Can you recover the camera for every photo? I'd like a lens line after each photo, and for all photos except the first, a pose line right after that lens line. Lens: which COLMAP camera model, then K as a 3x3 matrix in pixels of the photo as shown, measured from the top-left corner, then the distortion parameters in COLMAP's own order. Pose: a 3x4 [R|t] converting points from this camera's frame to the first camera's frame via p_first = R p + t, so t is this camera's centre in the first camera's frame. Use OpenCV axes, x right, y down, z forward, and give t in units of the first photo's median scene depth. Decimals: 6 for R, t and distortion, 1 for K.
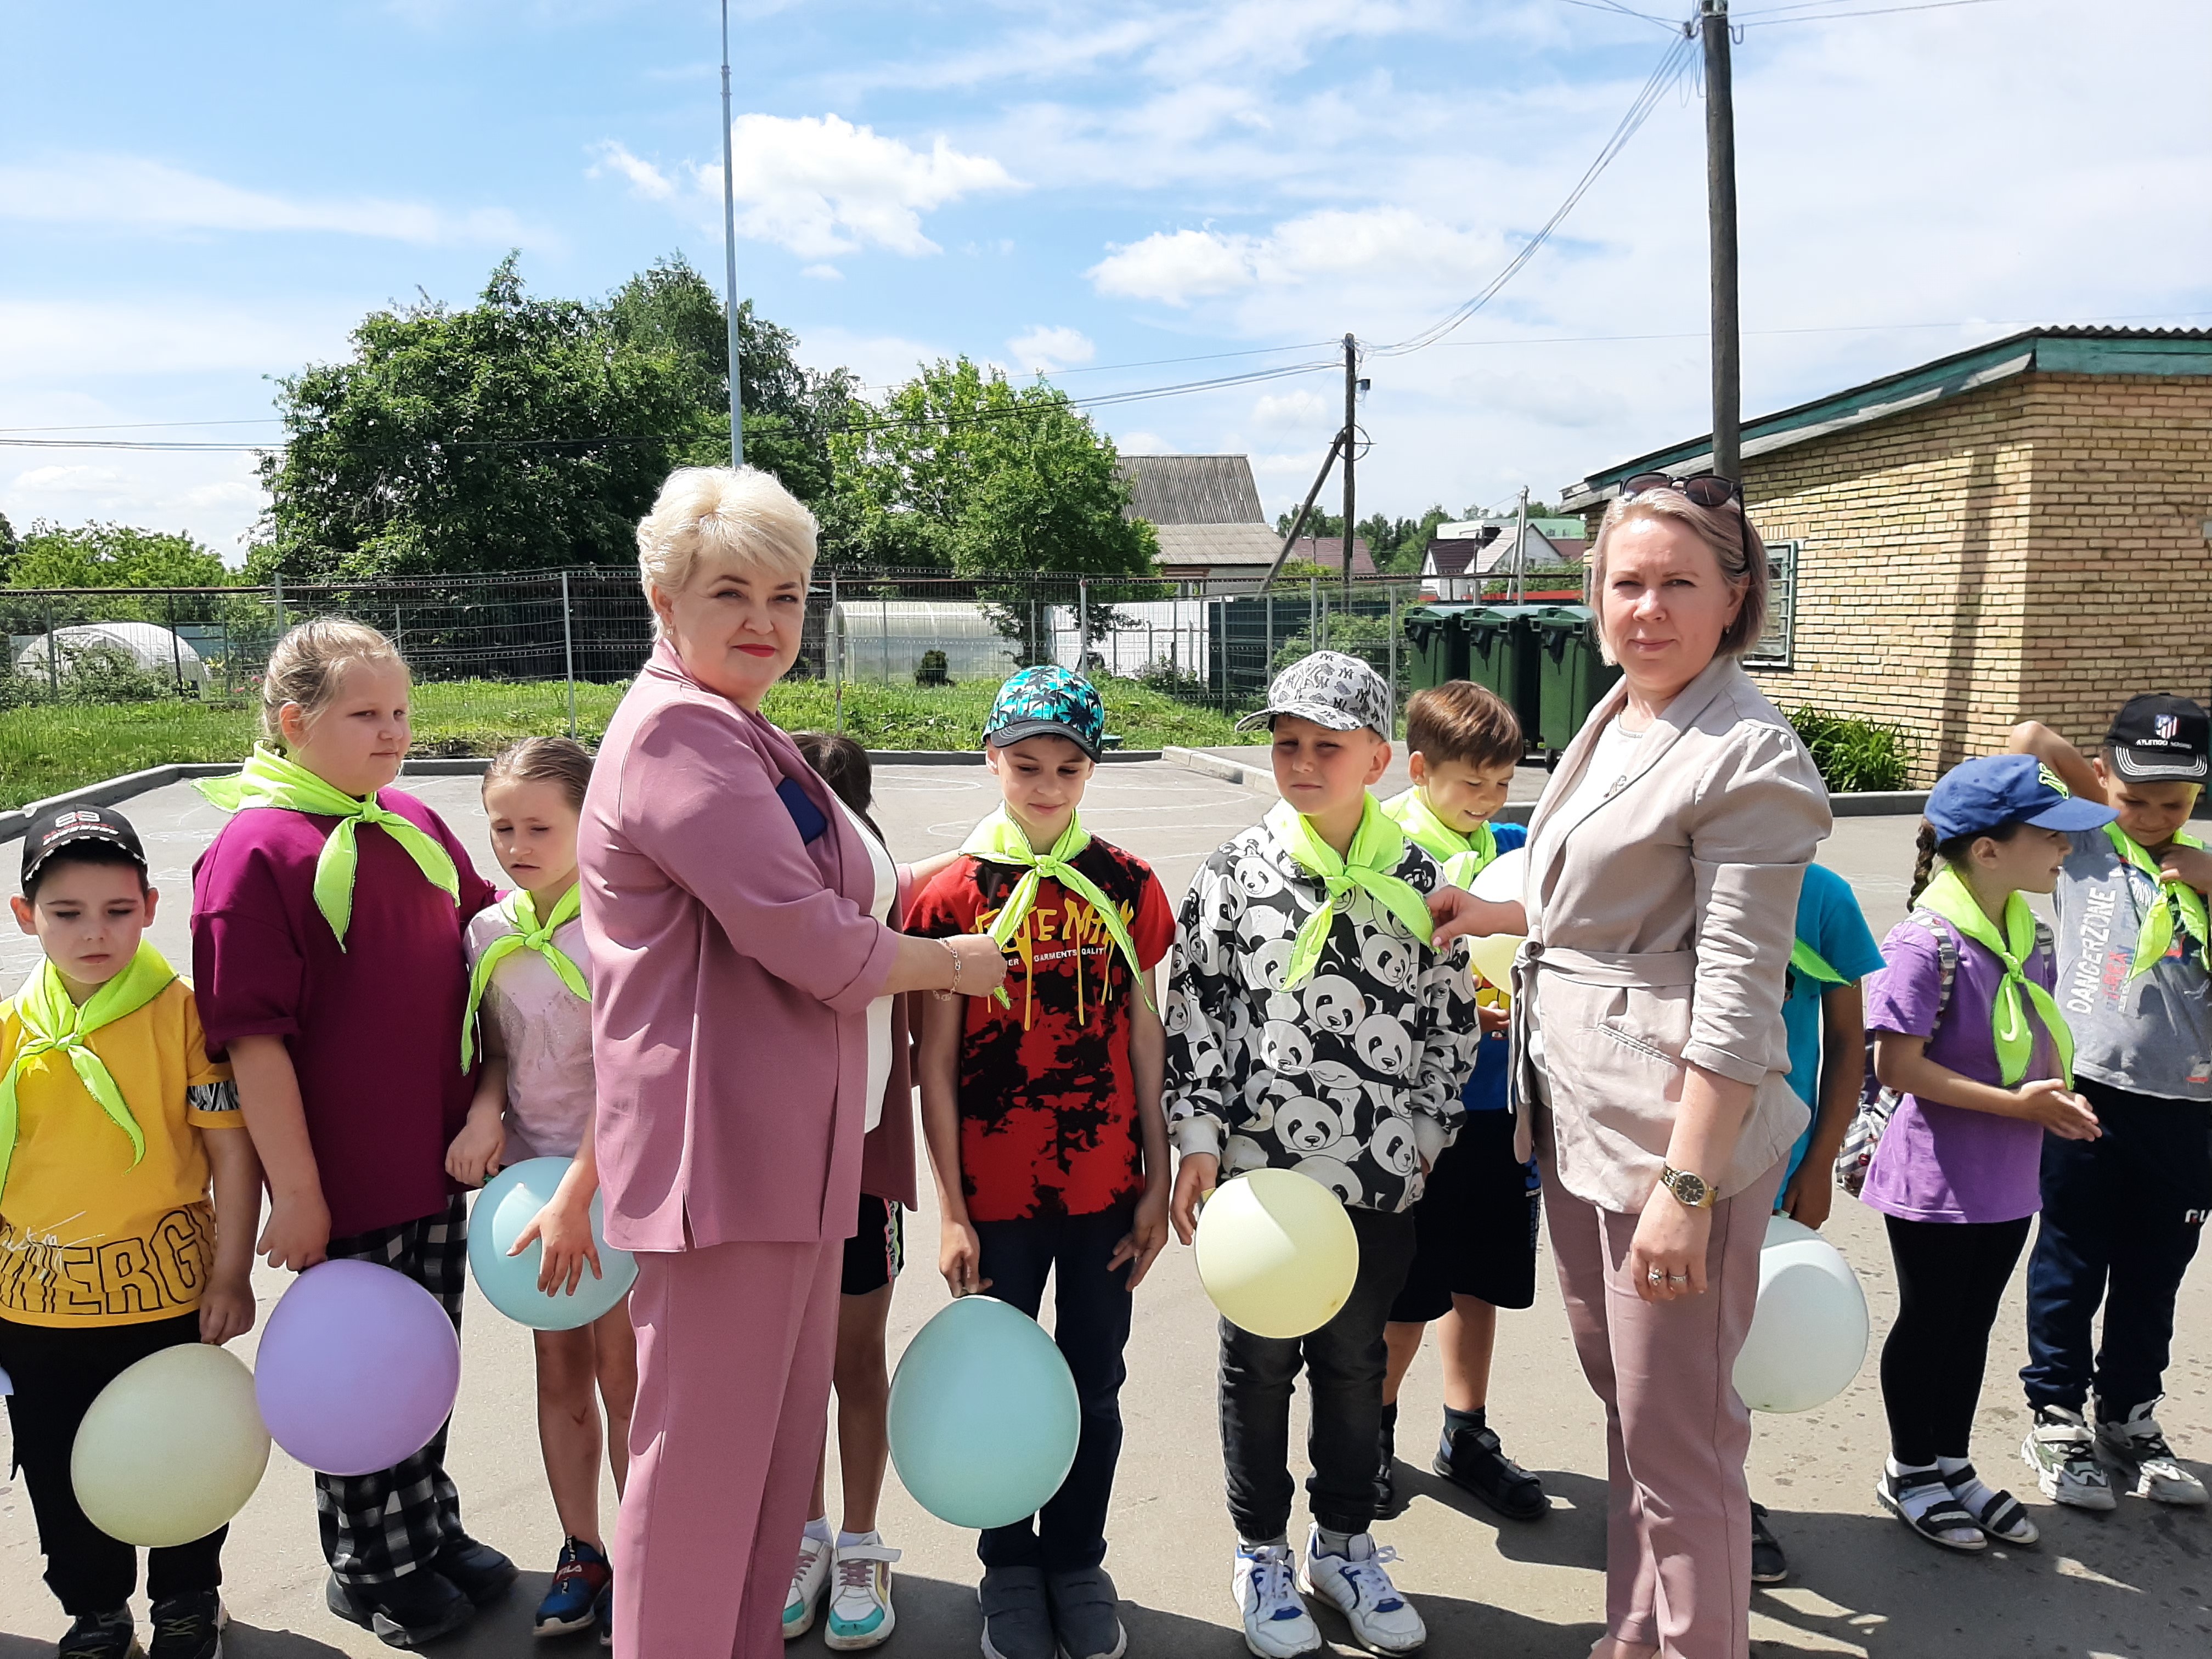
lens RADIAL K [[1670.9, 0, 1105.7], [0, 1670.9, 820.5], [0, 0, 1]] dist [-0.043919, -0.006026]
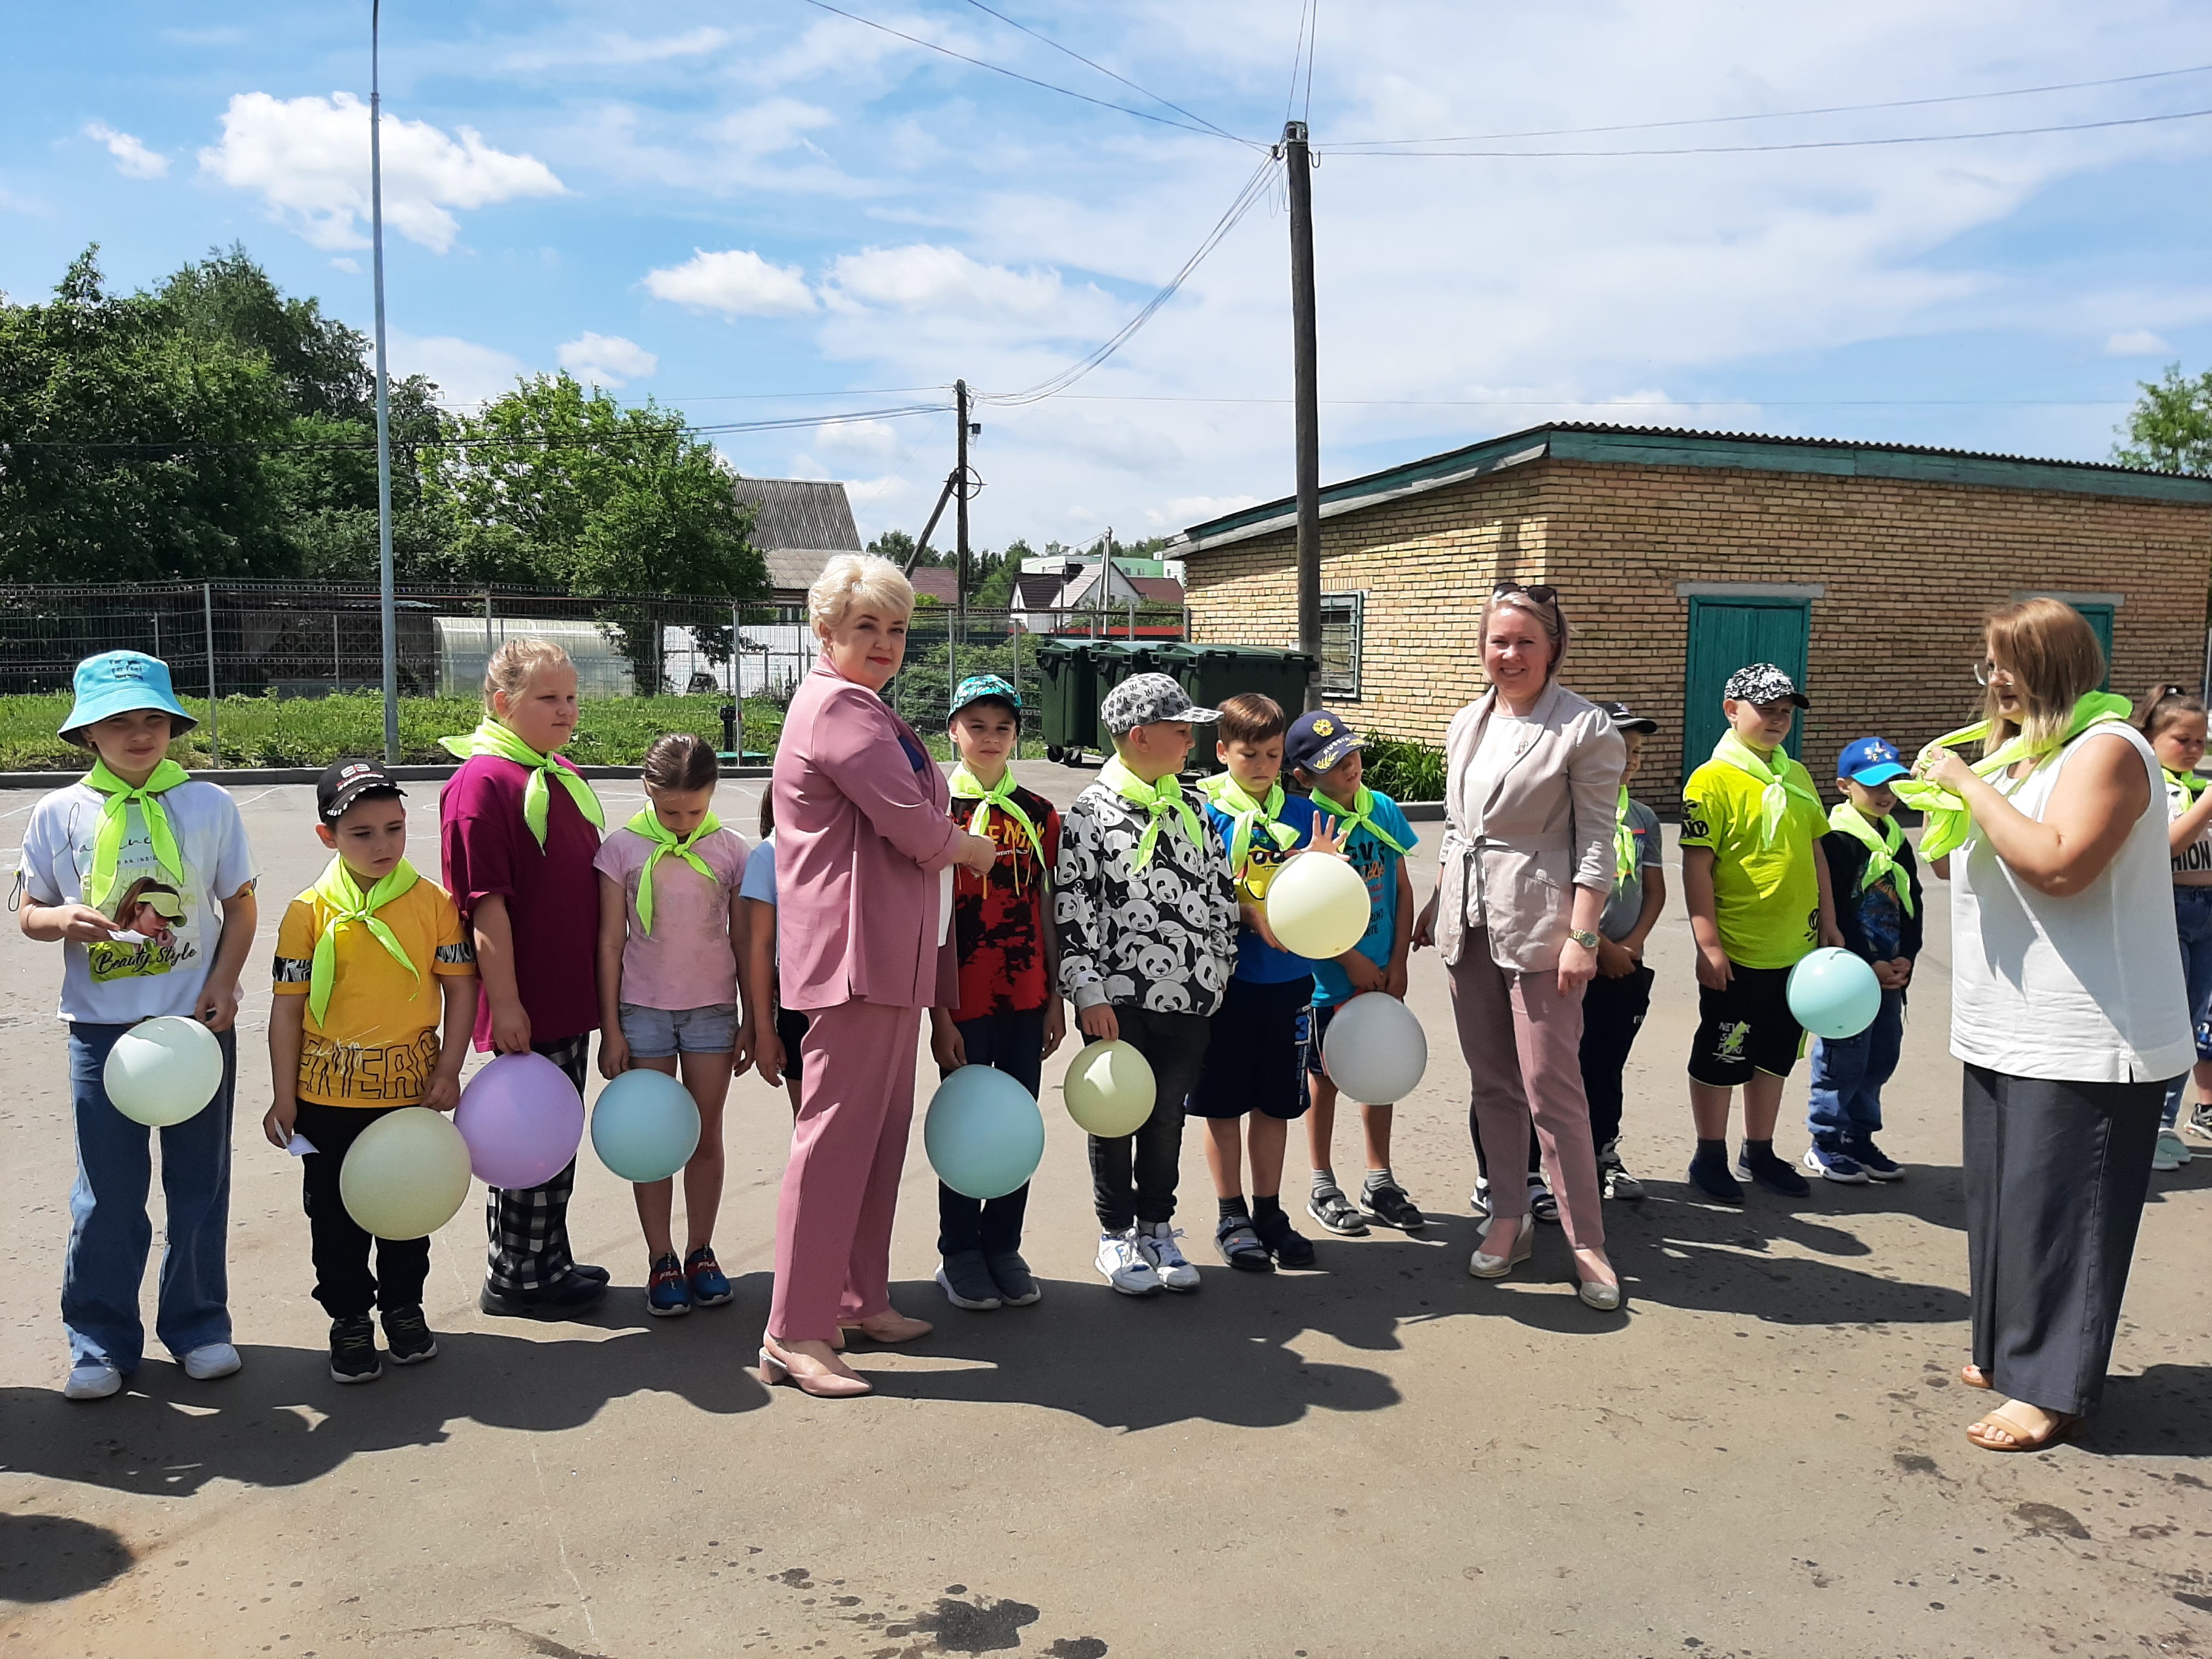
lens RADIAL K [[1680.2, 0, 1106.0], [0, 1680.2, 829.5], [0, 0, 1]] dist [0.005350, -0.123397]
pose [[0.967953, -0.004270, 0.251097, -0.063712], [0.006635, 0.999941, -0.008572, 0.010745], [-0.251046, 0.009964, 0.967924, -0.116884]]
